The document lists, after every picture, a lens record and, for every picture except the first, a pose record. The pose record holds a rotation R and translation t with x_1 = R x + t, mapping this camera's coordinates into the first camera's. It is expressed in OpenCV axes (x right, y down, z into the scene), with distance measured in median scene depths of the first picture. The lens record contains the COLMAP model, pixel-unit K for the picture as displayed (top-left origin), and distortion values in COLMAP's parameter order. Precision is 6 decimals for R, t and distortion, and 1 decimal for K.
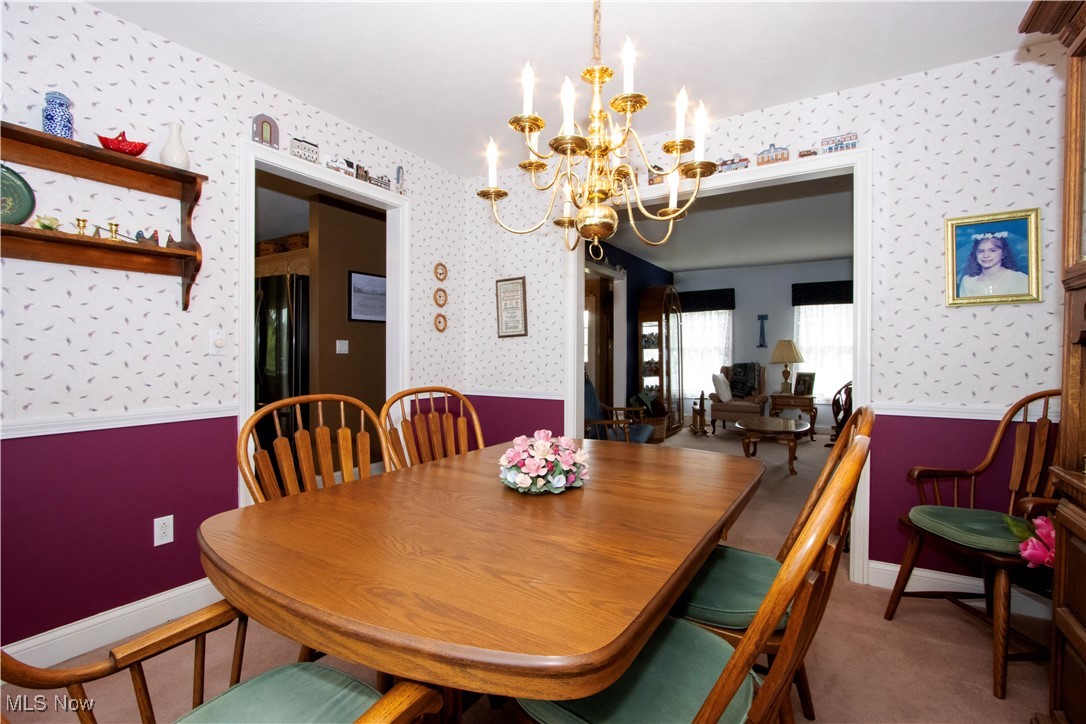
lens RADIAL K [[502.8, 0, 540.8], [0, 502.8, 360.2], [0, 0, 1]] dist [-0.021209, 0.004820]
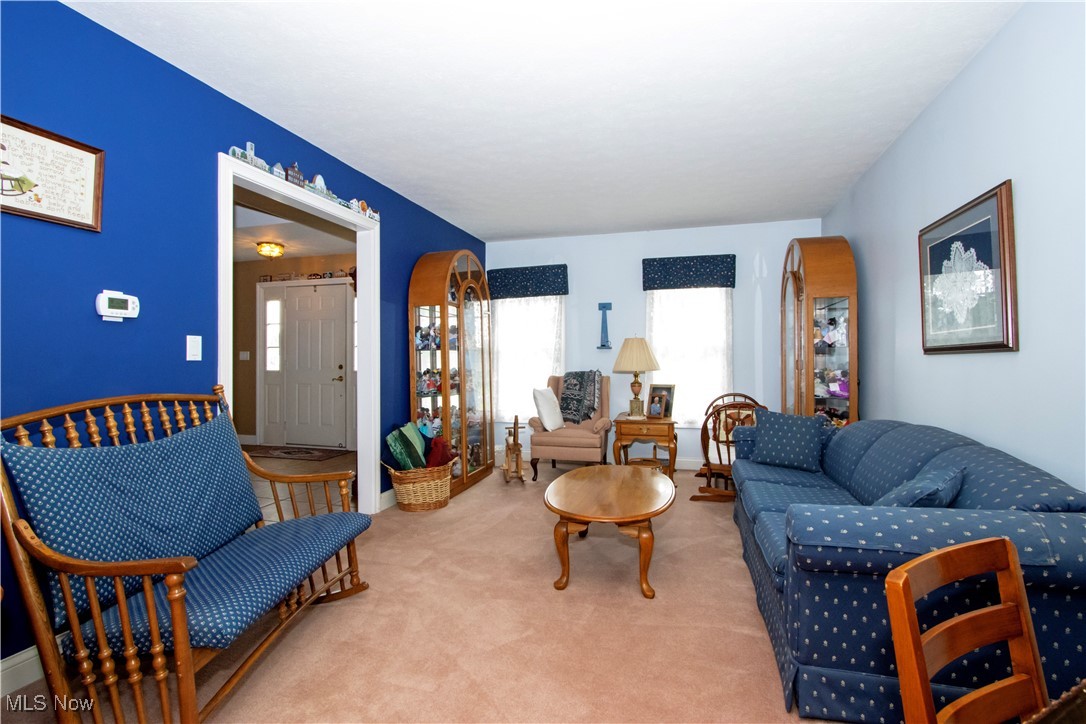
lens RADIAL K [[502.8, 0, 540.8], [0, 502.8, 360.2], [0, 0, 1]] dist [-0.021209, 0.004820]
pose [[0.968190, -0.006686, 0.250126, 0.188012], [0.009646, 0.999897, -0.010609, -0.003124], [-0.250030, 0.012684, 0.968155, 0.357641]]
